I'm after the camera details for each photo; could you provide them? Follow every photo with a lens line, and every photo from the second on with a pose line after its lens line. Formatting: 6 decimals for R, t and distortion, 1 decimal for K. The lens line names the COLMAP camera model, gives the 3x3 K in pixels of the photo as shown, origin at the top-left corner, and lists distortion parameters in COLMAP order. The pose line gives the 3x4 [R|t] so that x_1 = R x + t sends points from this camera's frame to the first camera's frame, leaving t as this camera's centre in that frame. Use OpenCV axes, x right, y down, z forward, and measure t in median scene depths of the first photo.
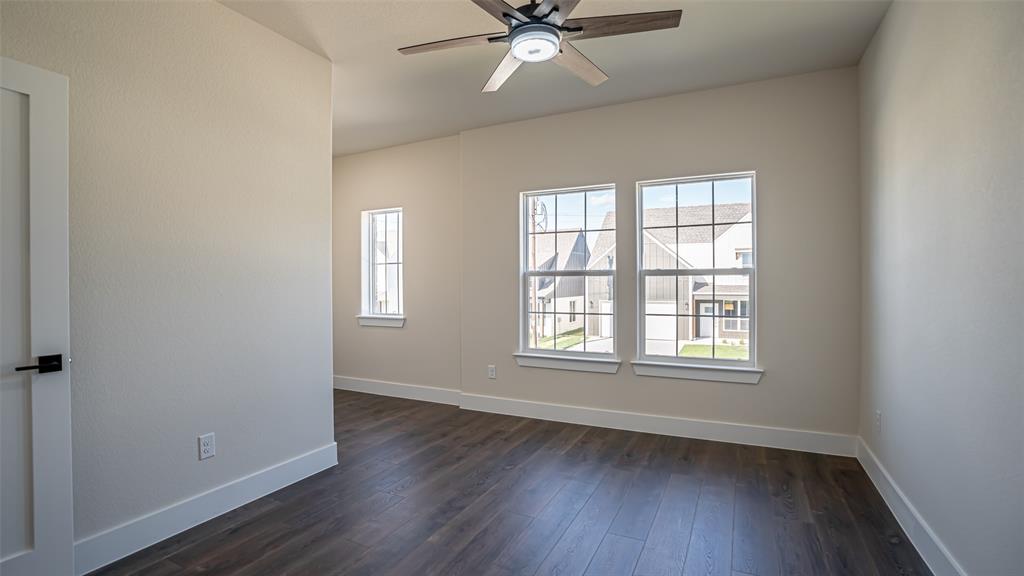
lens RADIAL K [[475.3, 0, 512.8], [0, 475.3, 290.5], [0, 0, 1]] dist [-0.069799, 0.025023]
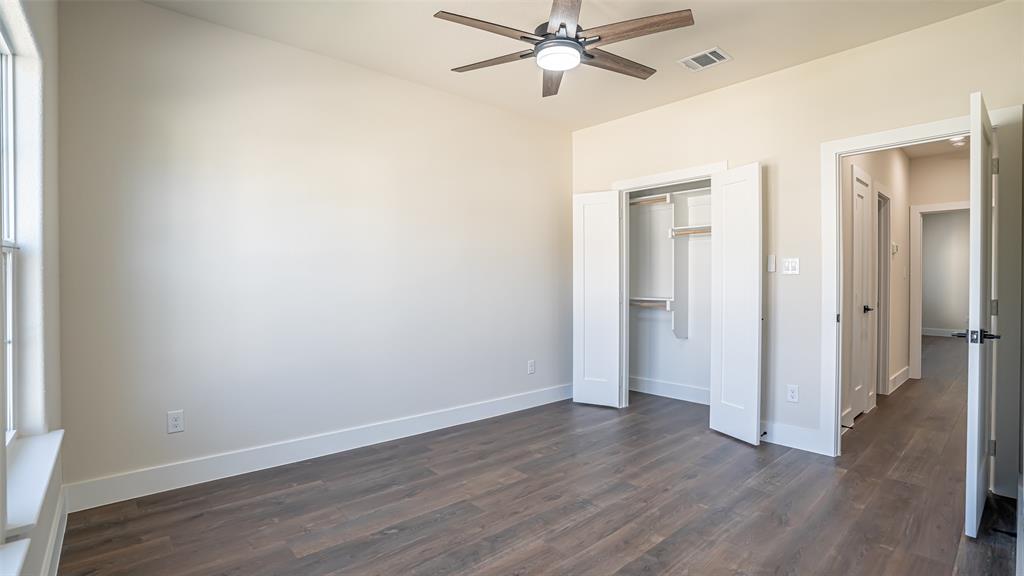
lens RADIAL K [[475.3, 0, 512.8], [0, 475.3, 290.5], [0, 0, 1]] dist [-0.069799, 0.025023]
pose [[-0.925031, 0.001073, 0.379891, -0.247365], [0.008226, 0.999818, 0.017205, 0.004104], [-0.379803, 0.019040, -0.924871, 1.895802]]
